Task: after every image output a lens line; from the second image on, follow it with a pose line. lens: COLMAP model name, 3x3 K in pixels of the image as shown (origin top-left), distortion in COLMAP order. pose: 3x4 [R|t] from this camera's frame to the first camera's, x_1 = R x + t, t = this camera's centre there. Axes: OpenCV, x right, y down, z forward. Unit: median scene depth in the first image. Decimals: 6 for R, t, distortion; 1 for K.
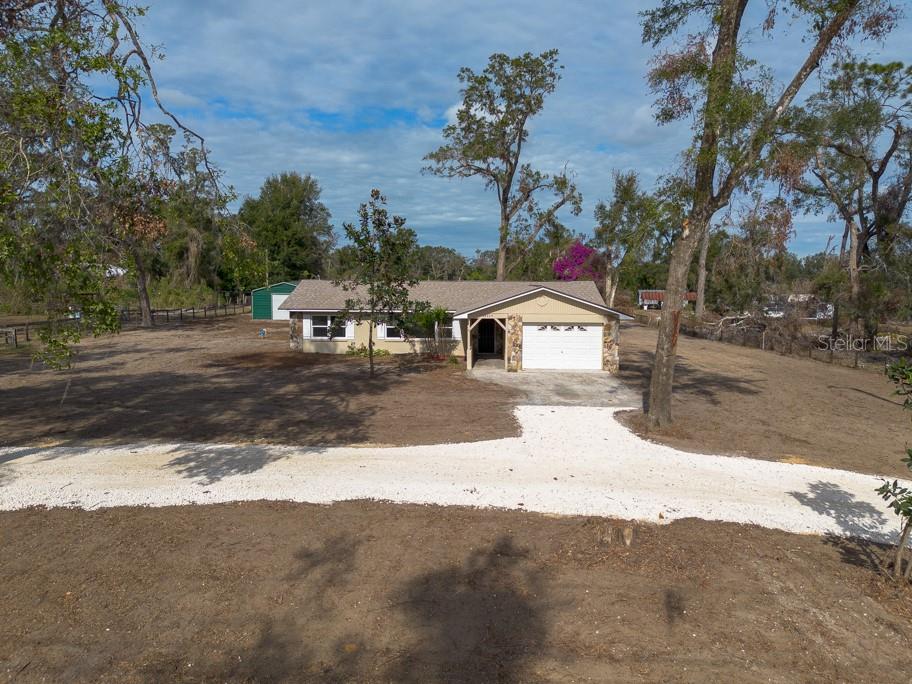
lens RADIAL K [[669.8, 0, 460.9], [0, 669.8, 341.4], [0, 0, 1]] dist [0.008897, 0.000247]
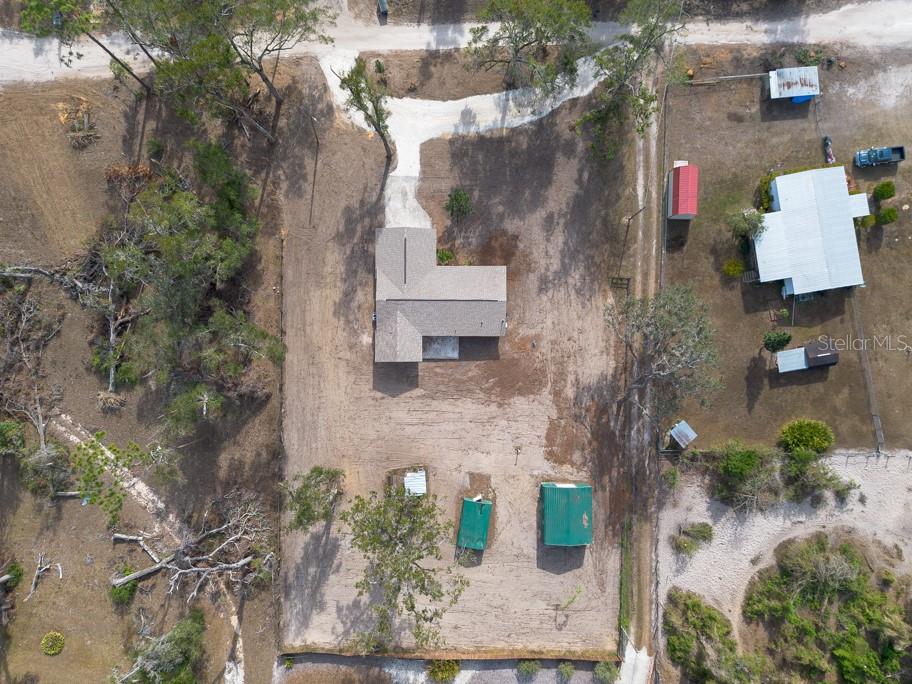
lens RADIAL K [[647.8, 0, 452.3], [0, 647.8, 342.6], [0, 0, 1]] dist [0.060459, -0.054658]
pose [[-0.999732, 0.023094, -0.001471, -0.115312], [-0.003556, -0.090505, 0.995890, -4.933355], [0.022866, 0.995628, 0.090563, 2.073266]]
